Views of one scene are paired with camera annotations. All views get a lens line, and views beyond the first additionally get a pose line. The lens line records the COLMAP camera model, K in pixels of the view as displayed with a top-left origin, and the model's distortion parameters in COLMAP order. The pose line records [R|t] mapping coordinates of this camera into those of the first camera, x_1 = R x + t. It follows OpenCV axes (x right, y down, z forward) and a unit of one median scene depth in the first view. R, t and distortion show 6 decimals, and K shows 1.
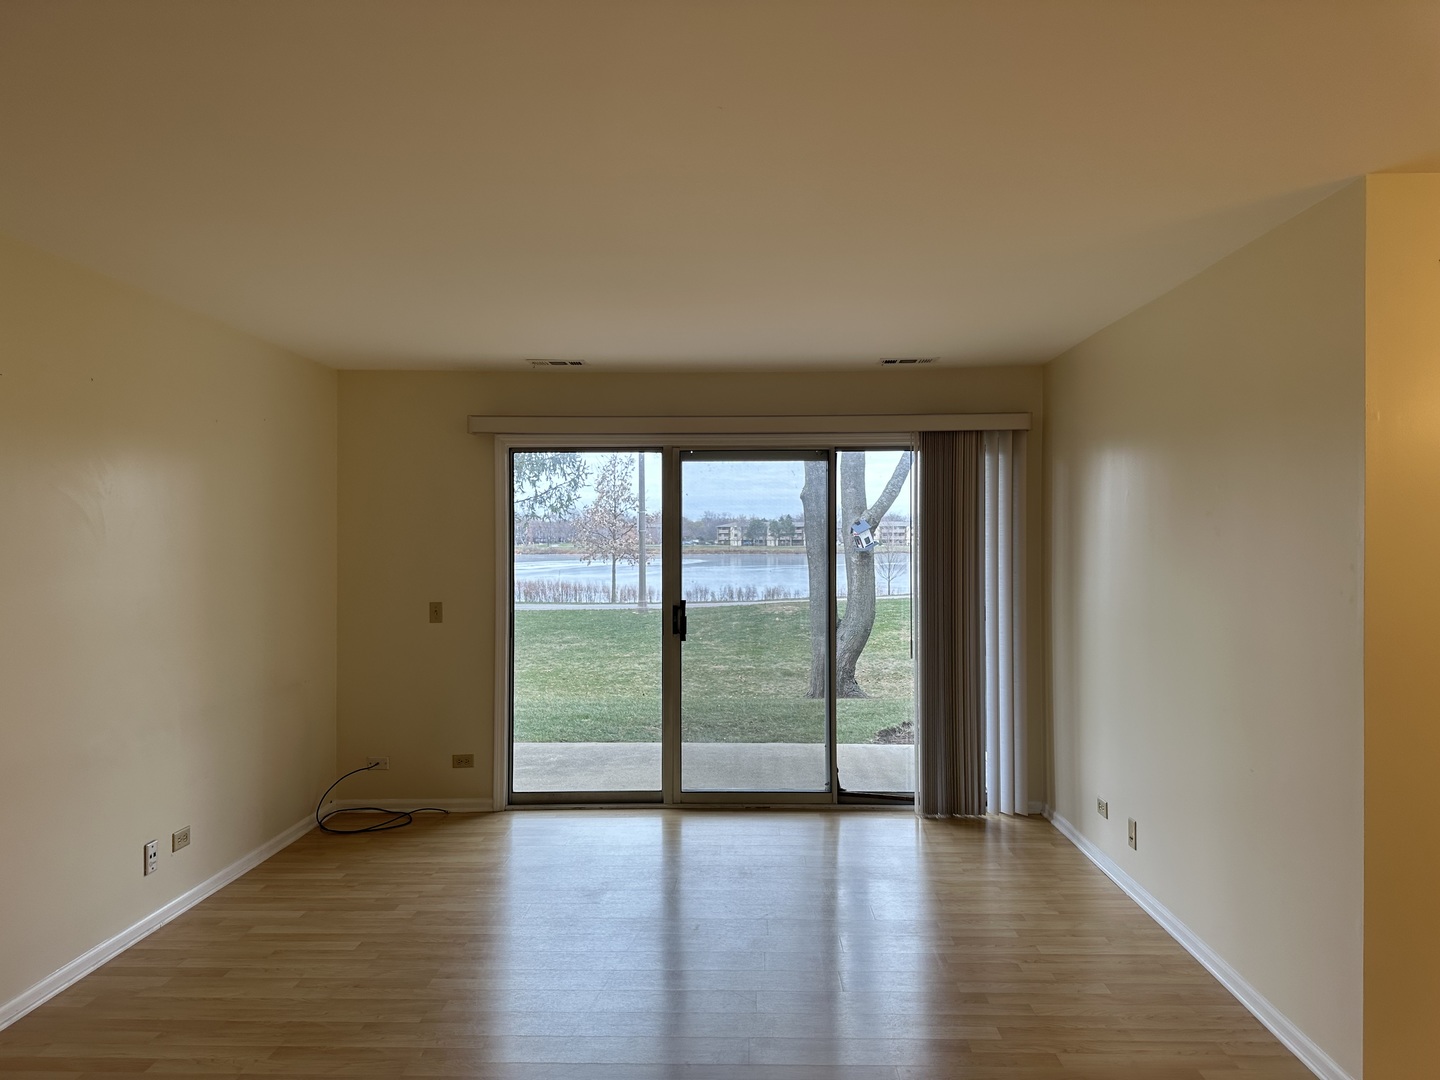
lens RADIAL K [[1007.9, 0, 720.0], [0, 1007.9, 540.0], [0, 0, 1]] dist [0.115589, -0.156586]
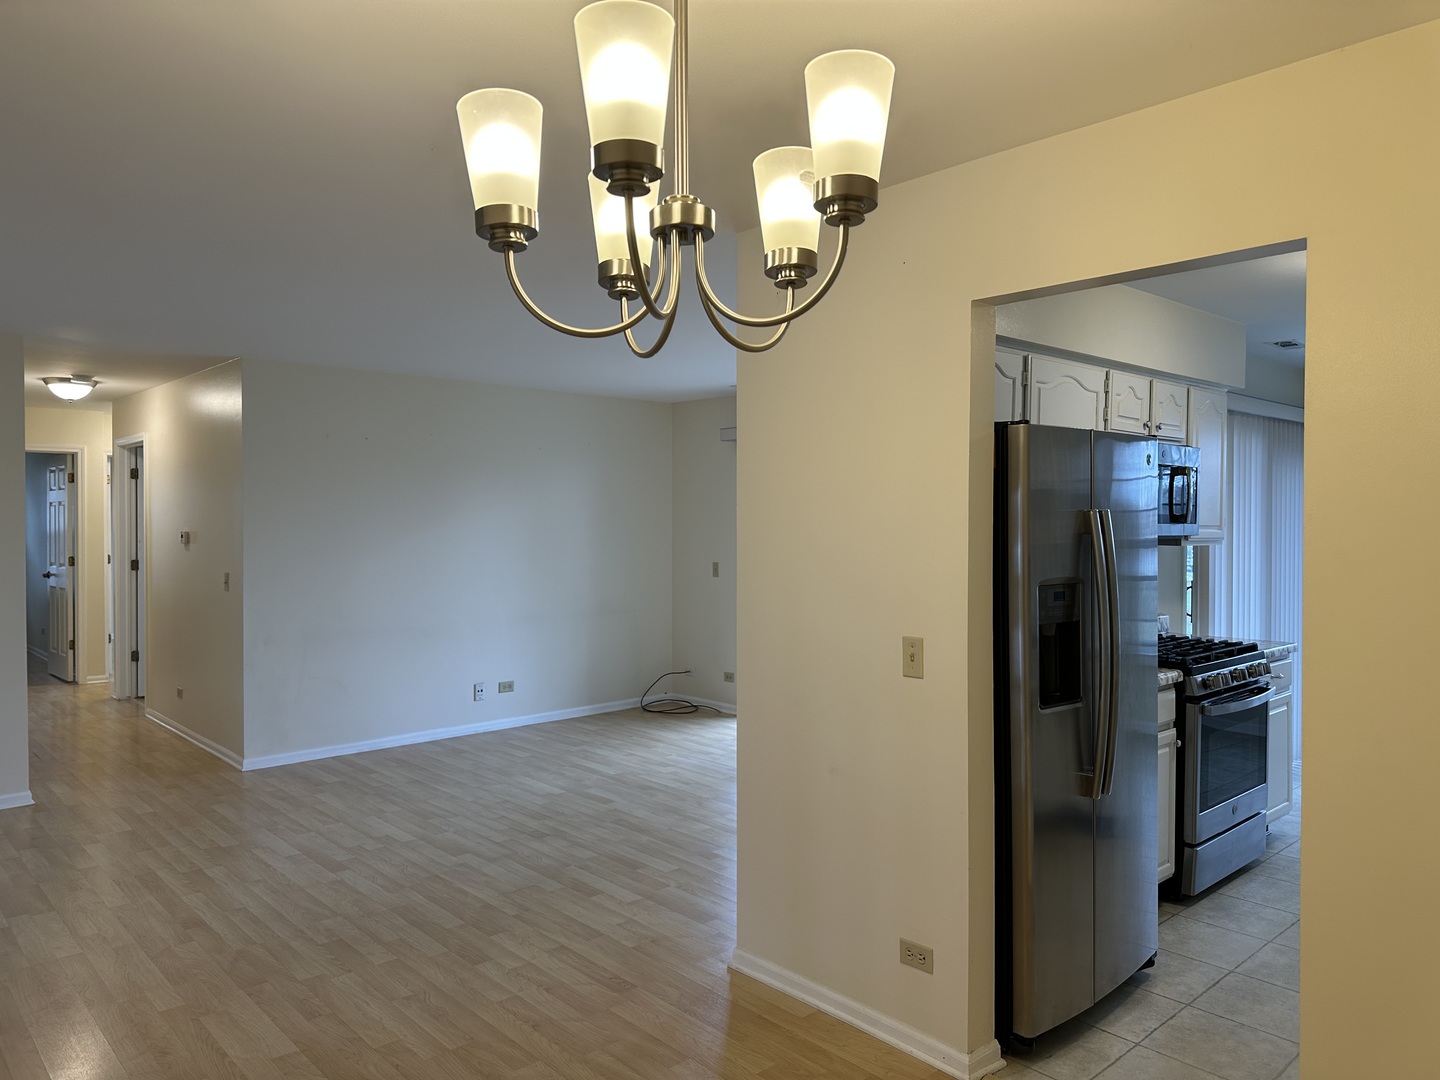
lens RADIAL K [[1007.9, 0, 720.0], [0, 1007.9, 540.0], [0, 0, 1]] dist [0.115589, -0.156586]
pose [[0.686090, 0.018370, -0.727285, 0.806996], [-0.002979, 0.999744, 0.022442, -0.002479], [0.727510, -0.013231, 0.685969, 0.059285]]
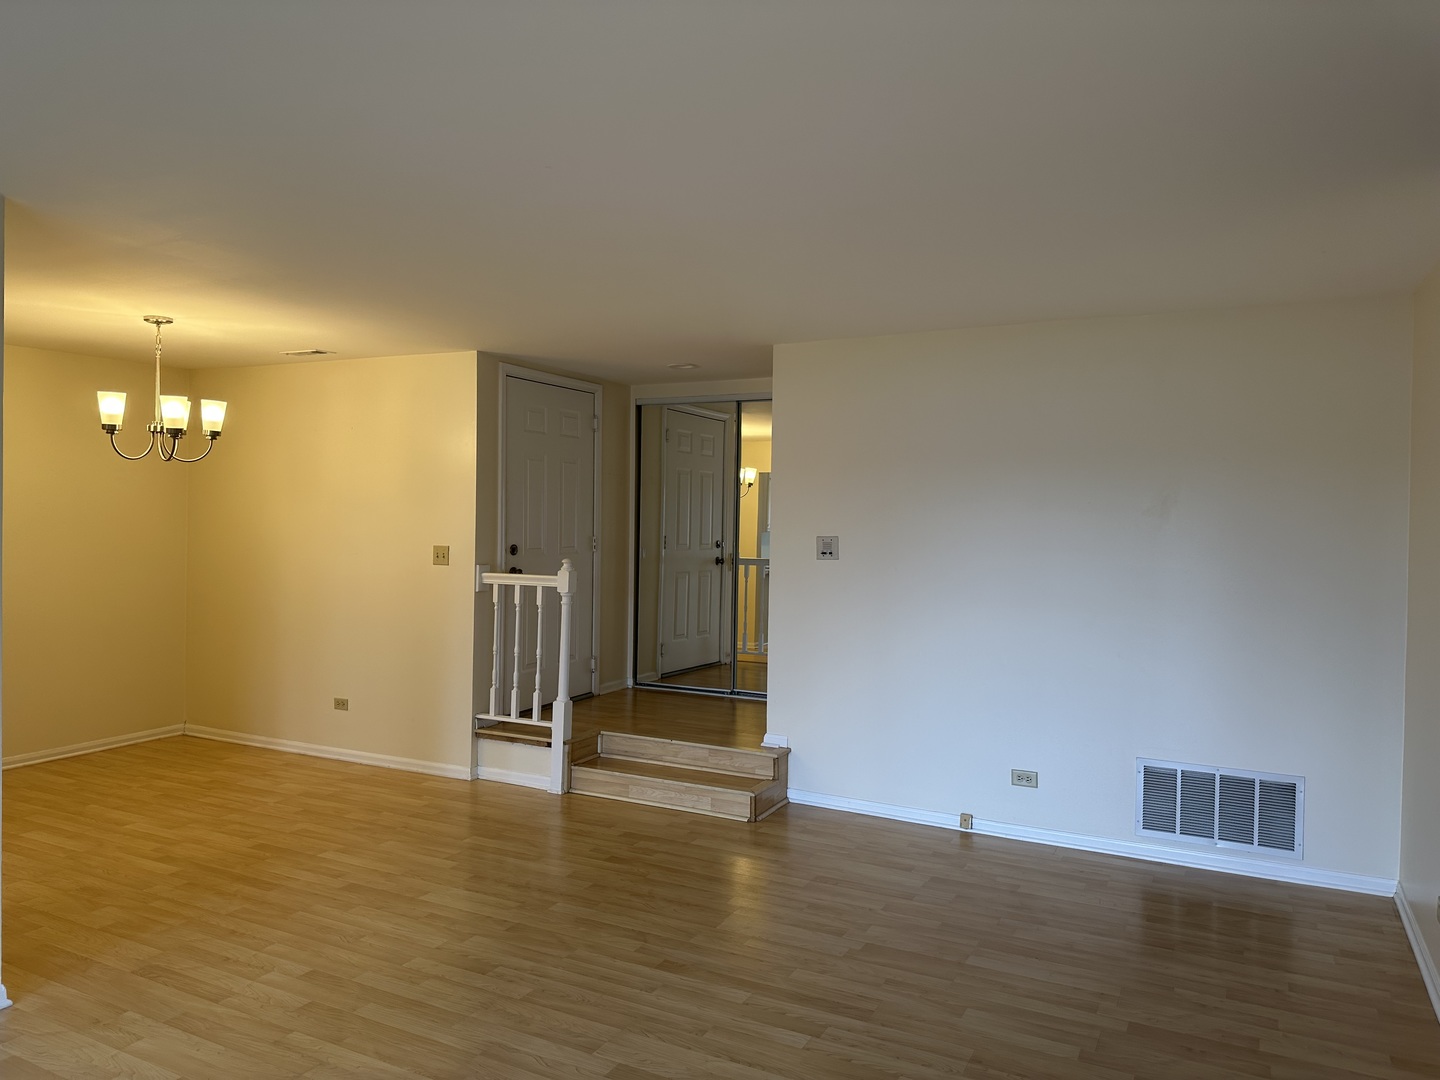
lens RADIAL K [[1032.8, 0, 720.0], [0, 1032.8, 540.0], [0, 0, 1]] dist [0.002573, -0.000282]
pose [[-0.892782, -0.021061, 0.449997, -0.300405], [-0.011109, 0.999632, 0.024747, -0.004284], [-0.450353, 0.017095, -0.892687, 0.861383]]
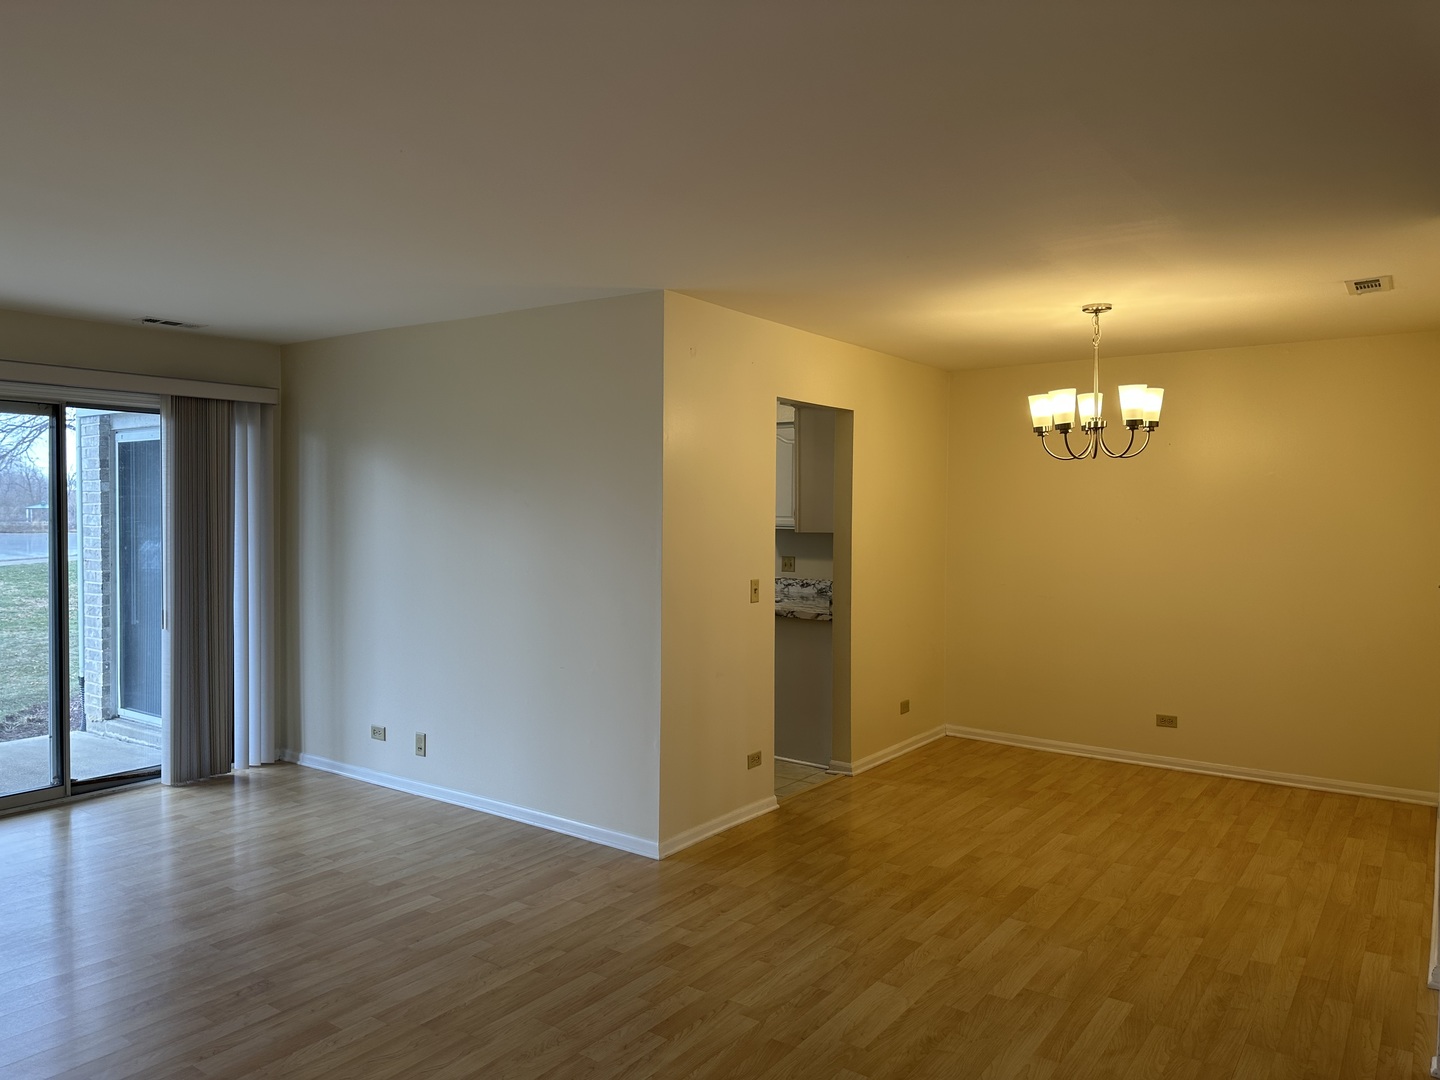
lens RADIAL K [[1007.9, 0, 720.0], [0, 1007.9, 540.0], [0, 0, 1]] dist [0.115589, -0.156586]
pose [[0.568859, -0.018764, 0.822221, -0.318982], [-0.007231, 0.999587, 0.027815, 0.000496], [-0.822404, -0.021769, 0.568488, 0.001532]]
